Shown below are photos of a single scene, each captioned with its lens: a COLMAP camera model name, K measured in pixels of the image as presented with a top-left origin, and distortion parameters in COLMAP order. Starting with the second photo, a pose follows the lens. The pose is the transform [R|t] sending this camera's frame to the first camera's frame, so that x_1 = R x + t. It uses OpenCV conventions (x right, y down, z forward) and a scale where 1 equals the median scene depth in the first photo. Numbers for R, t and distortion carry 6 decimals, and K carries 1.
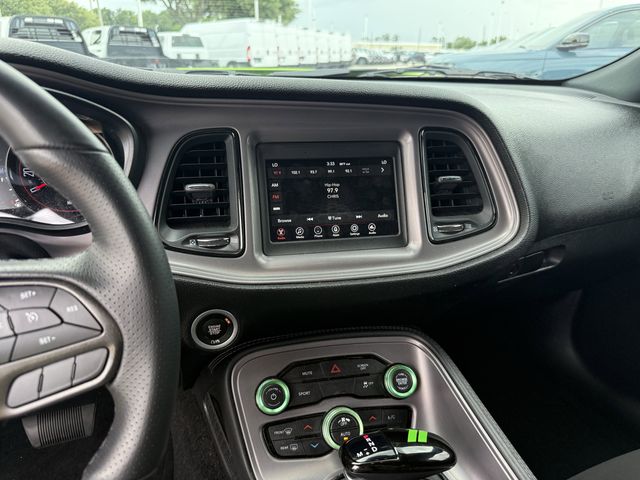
lens RADIAL K [[467.6, 0, 319.9], [0, 467.6, 235.6], [0, 0, 1]] dist [0.052770, -0.075875]
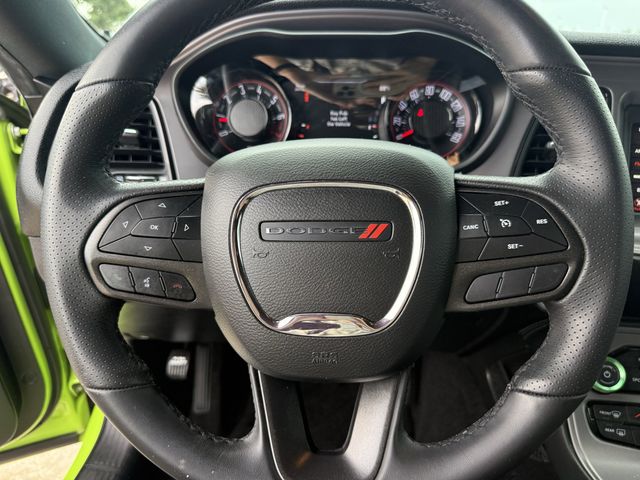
lens RADIAL K [[467.6, 0, 319.9], [0, 467.6, 235.6], [0, 0, 1]] dist [0.052770, -0.075875]
pose [[0.919772, 0.141392, -0.366098, -0.309001], [-0.140108, 0.989675, 0.030222, 0.117249], [0.366591, 0.023496, 0.930085, -0.086551]]
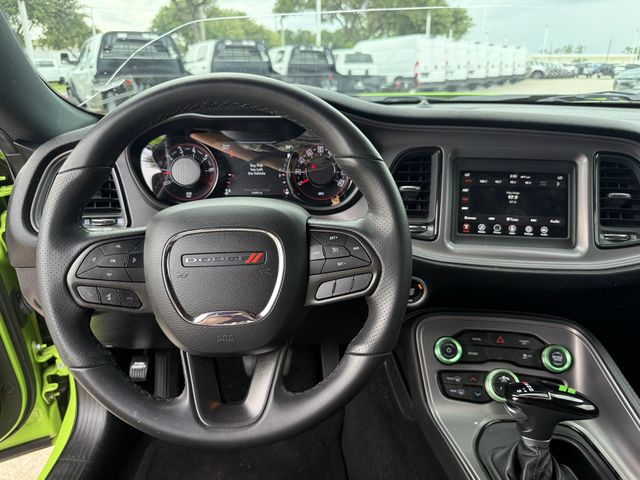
lens RADIAL K [[467.6, 0, 319.9], [0, 467.6, 235.6], [0, 0, 1]] dist [0.052770, -0.075875]
pose [[0.947111, 0.097636, -0.305693, -0.066382], [-0.105794, 0.994336, -0.010192, 0.073071], [0.302966, 0.041993, 0.952076, -0.361173]]
